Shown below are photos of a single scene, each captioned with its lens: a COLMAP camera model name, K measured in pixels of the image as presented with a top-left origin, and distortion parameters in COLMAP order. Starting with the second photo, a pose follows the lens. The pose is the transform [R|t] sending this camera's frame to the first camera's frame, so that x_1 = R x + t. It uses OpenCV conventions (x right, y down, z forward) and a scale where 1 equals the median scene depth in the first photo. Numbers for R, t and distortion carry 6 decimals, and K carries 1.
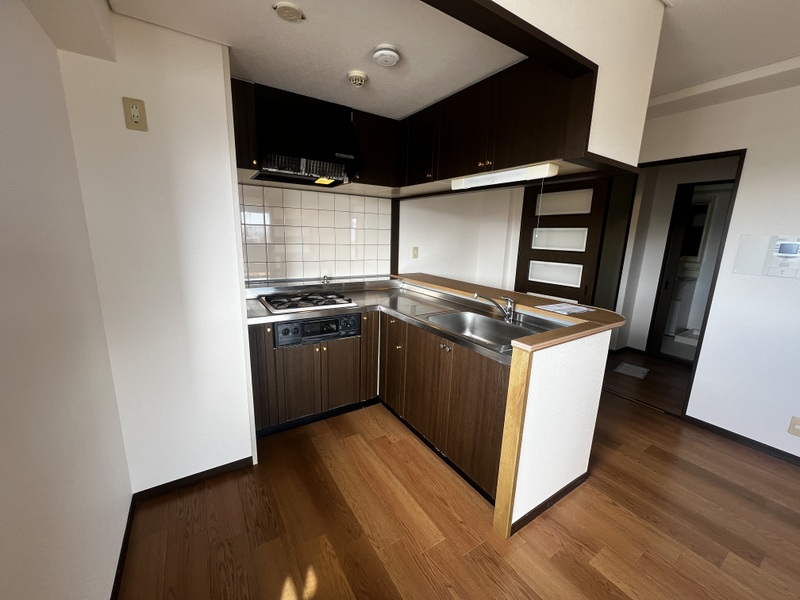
lens RADIAL K [[314.9, 0, 403.6], [0, 314.9, 302.3], [0, 0, 1]] dist [0.002454, -0.001048]
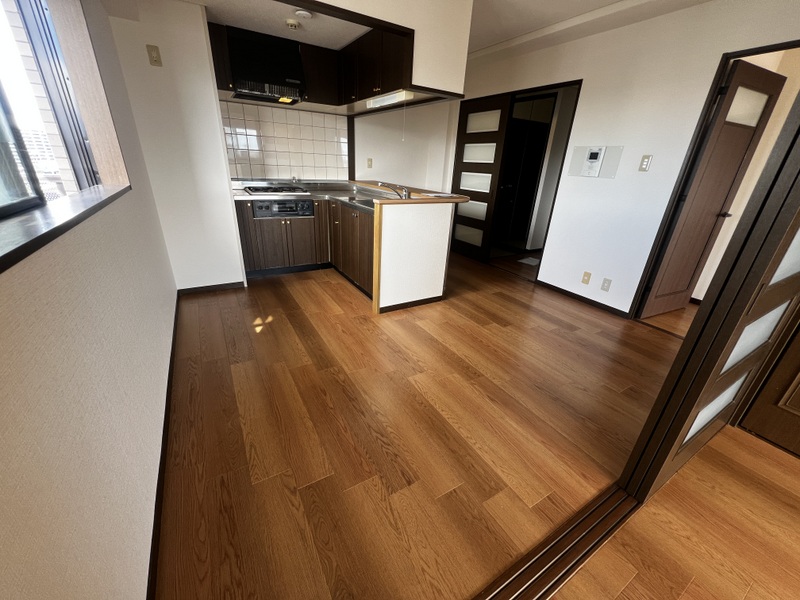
lens RADIAL K [[314.9, 0, 403.1], [0, 314.9, 298.9], [0, 0, 1]] dist [0.002454, -0.001048]
pose [[0.999066, 0.032734, -0.028193, 0.359500], [-0.026588, 0.980256, 0.195938, 0.199233], [0.034050, -0.195005, 0.980211, -0.543573]]
